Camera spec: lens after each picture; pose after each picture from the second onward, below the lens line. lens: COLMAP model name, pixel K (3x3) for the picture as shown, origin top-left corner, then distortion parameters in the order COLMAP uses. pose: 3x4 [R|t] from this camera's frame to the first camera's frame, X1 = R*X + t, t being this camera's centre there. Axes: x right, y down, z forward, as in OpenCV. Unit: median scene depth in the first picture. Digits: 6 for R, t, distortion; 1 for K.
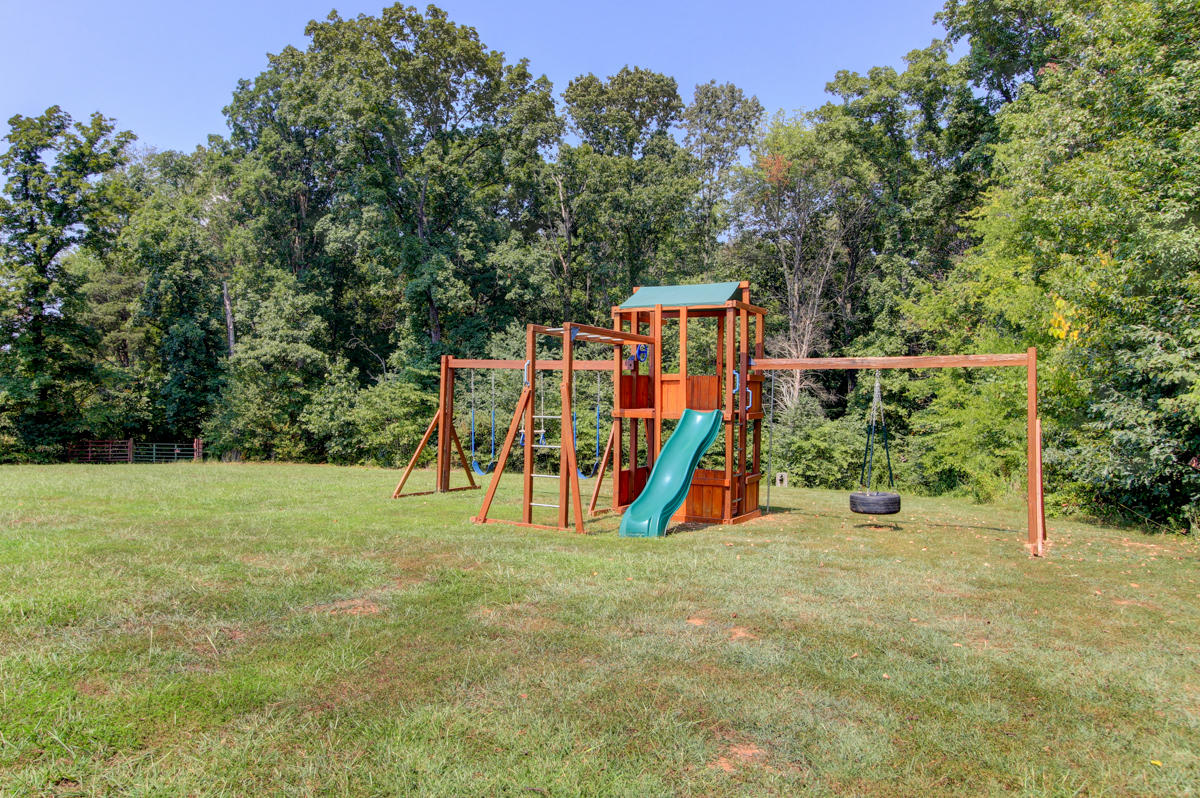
lens RADIAL K [[836.6, 0, 600.0], [0, 836.6, 399.0], [0, 0, 1]] dist [0.001275, 0.000270]
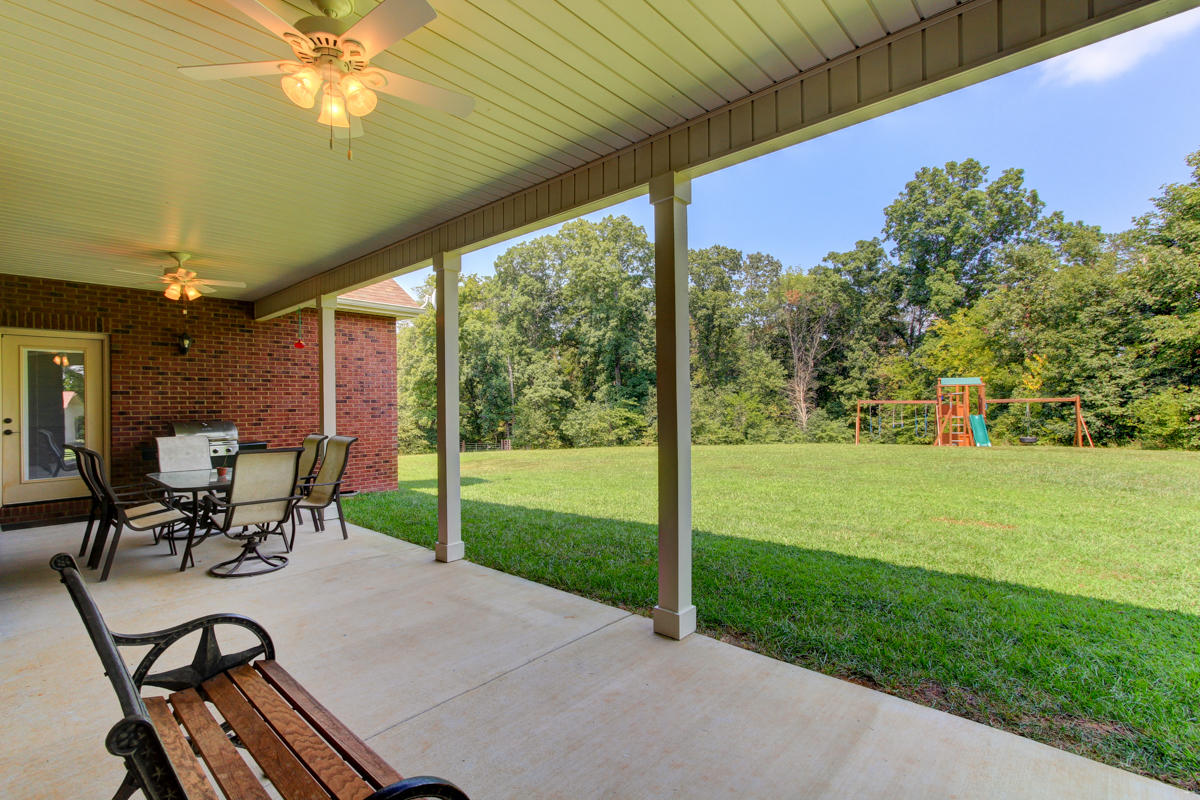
lens RADIAL K [[551.7, 0, 600.0], [0, 551.7, 400.0], [0, 0, 1]] dist [-0.000062, 0.000081]
pose [[0.995831, -0.018937, 0.089234, -0.400218], [0.021414, 0.999409, -0.026884, -0.004749], [-0.088672, 0.028683, 0.995648, -0.279733]]
